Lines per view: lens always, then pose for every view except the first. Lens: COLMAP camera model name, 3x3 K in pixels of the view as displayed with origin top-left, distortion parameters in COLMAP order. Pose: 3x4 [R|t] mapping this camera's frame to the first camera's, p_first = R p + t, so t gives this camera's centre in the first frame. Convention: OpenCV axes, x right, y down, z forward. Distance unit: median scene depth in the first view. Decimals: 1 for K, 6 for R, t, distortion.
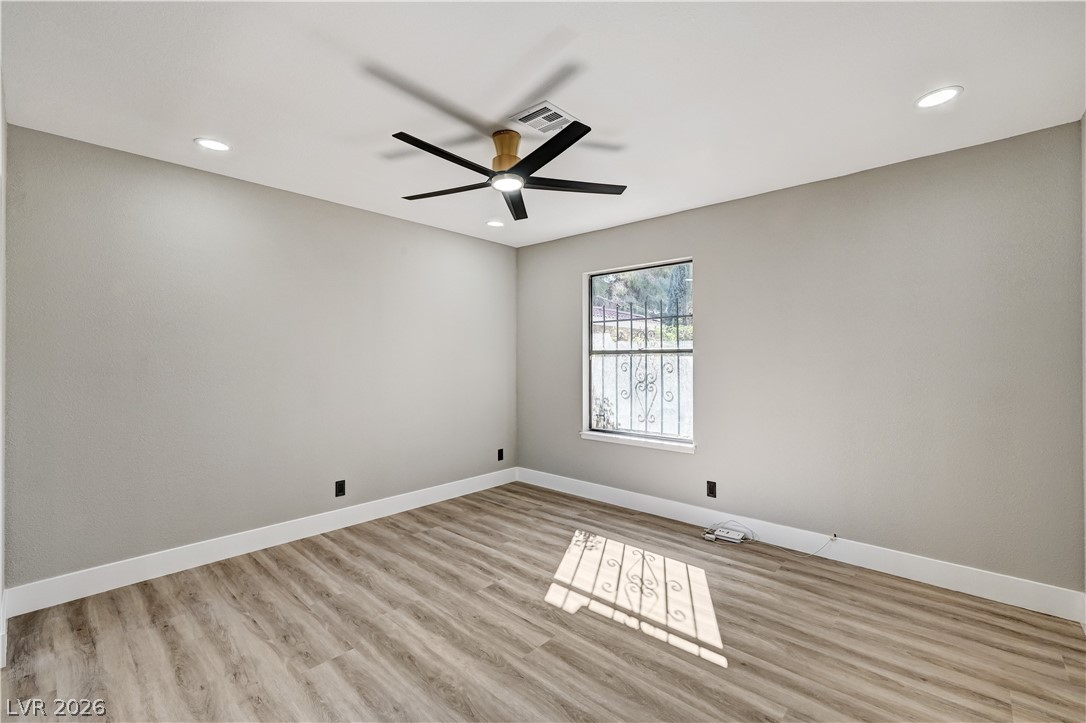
lens RADIAL K [[462.0, 0, 544.1], [0, 462.0, 369.6], [0, 0, 1]] dist [0.003915, -0.000259]
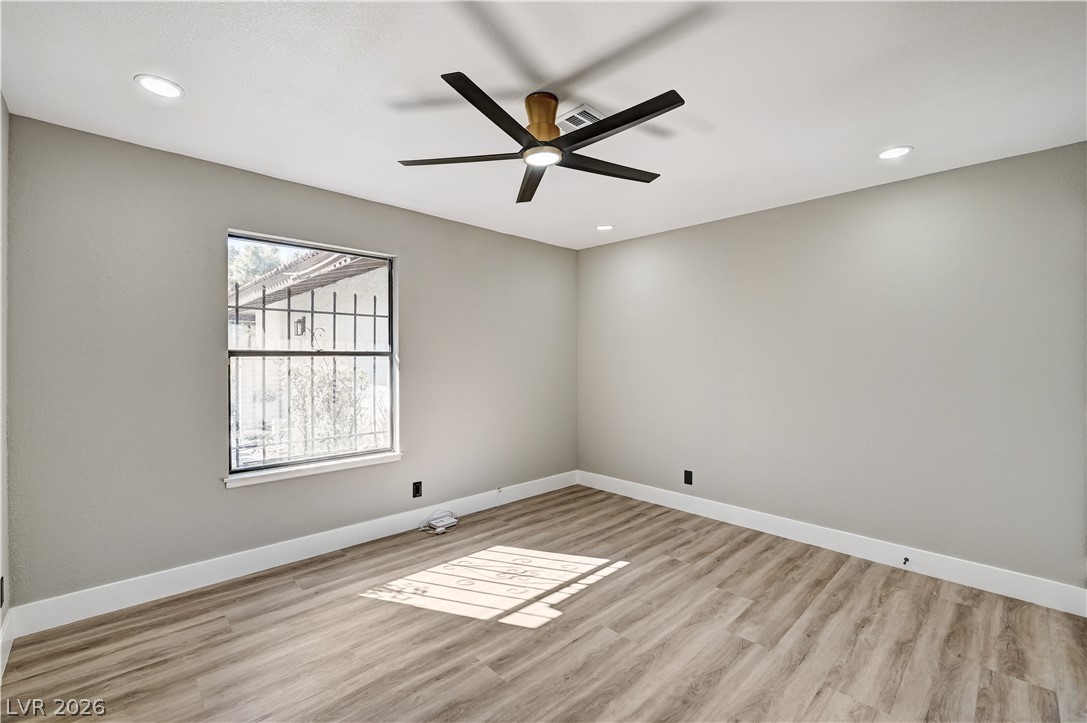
lens RADIAL K [[462.4, 0, 547.2], [0, 462.4, 361.6], [0, 0, 1]] dist [0.003915, -0.000259]
pose [[0.071416, -0.005402, 0.997432, -0.780912], [0.022669, 0.999736, 0.003791, -0.026017], [-0.997189, 0.022340, 0.071520, 0.774258]]
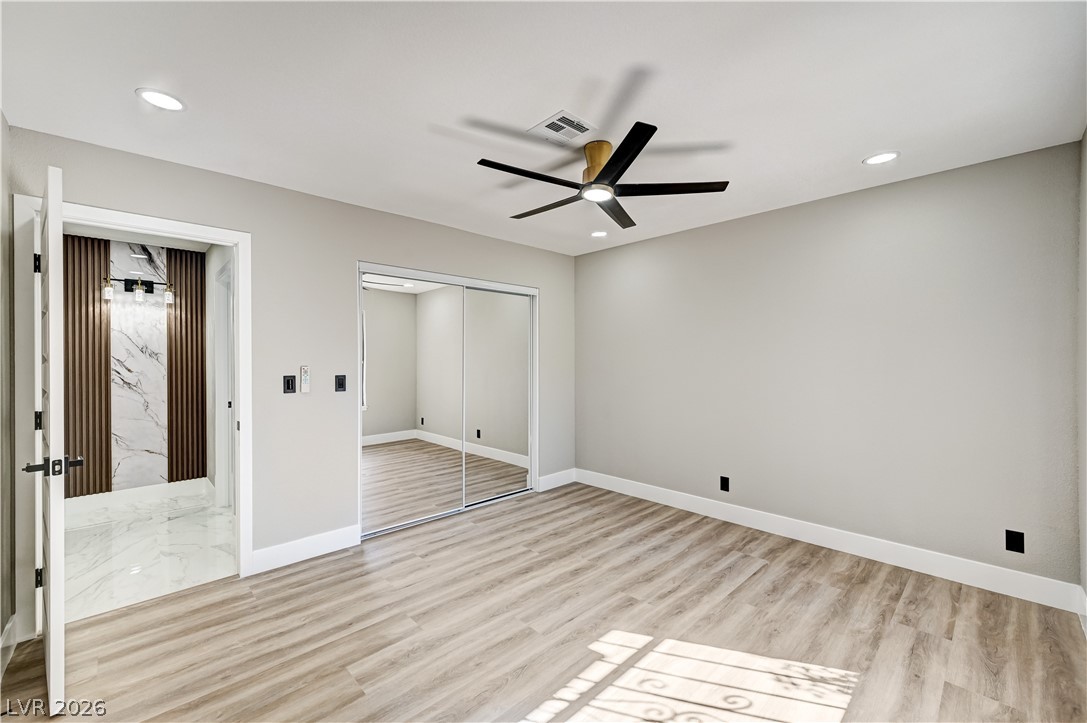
lens RADIAL K [[462.4, 0, 551.3], [0, 462.4, 355.5], [0, 0, 1]] dist [0.003915, -0.000259]
pose [[-0.050952, 0.000125, -0.998701, 0.788434], [-0.023007, 0.999734, 0.001299, -0.035708], [0.998436, 0.023044, -0.050936, 0.788778]]
